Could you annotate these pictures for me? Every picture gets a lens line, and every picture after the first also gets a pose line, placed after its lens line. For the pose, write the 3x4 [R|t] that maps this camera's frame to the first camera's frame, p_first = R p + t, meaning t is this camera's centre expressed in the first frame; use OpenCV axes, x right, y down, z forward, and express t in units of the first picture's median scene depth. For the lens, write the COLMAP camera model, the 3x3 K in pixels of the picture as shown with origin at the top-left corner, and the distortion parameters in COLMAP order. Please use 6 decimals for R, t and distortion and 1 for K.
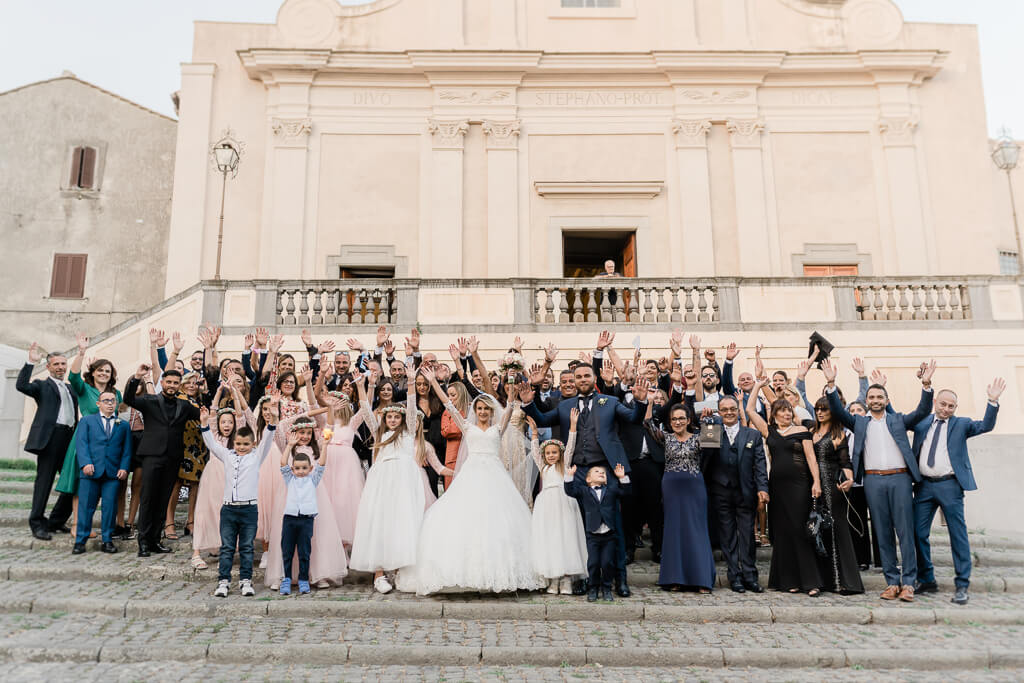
lens RADIAL K [[1019.3, 0, 513.2], [0, 1019.3, 342.6], [0, 0, 1]] dist [0.004721, 0.000000]
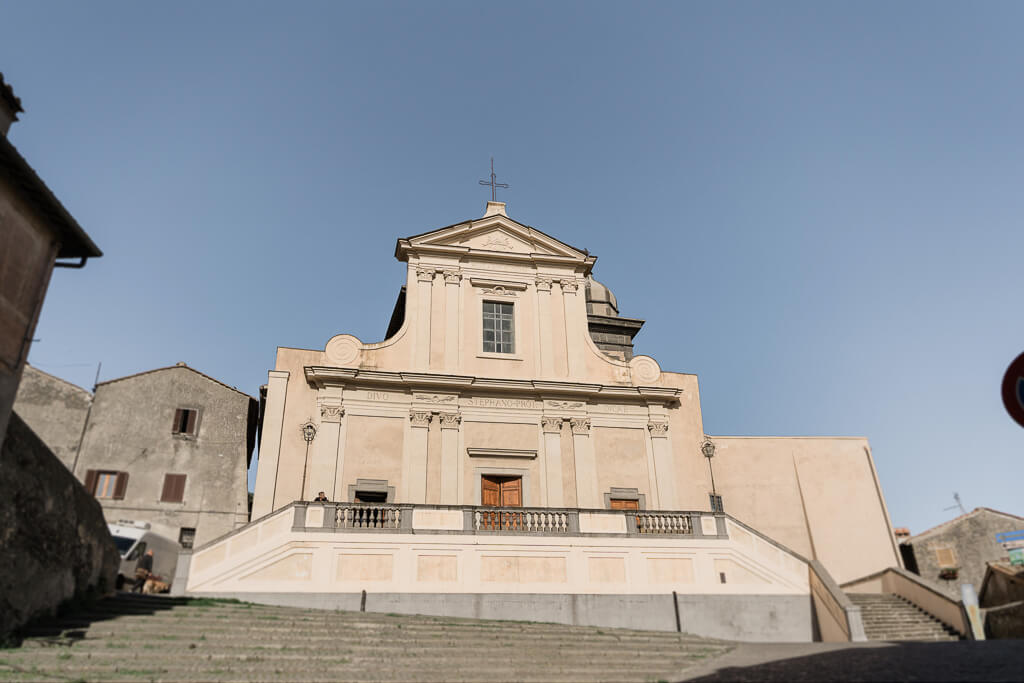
lens RADIAL K [[790.0, 0, 509.8], [0, 790.0, 346.4], [0, 0, 1]] dist [-0.003092, 0.001366]
pose [[0.987400, 0.060007, 0.146428, -0.119134], [-0.026005, 0.974264, -0.223904, -0.019743], [-0.156095, 0.217275, 0.963549, -0.401135]]
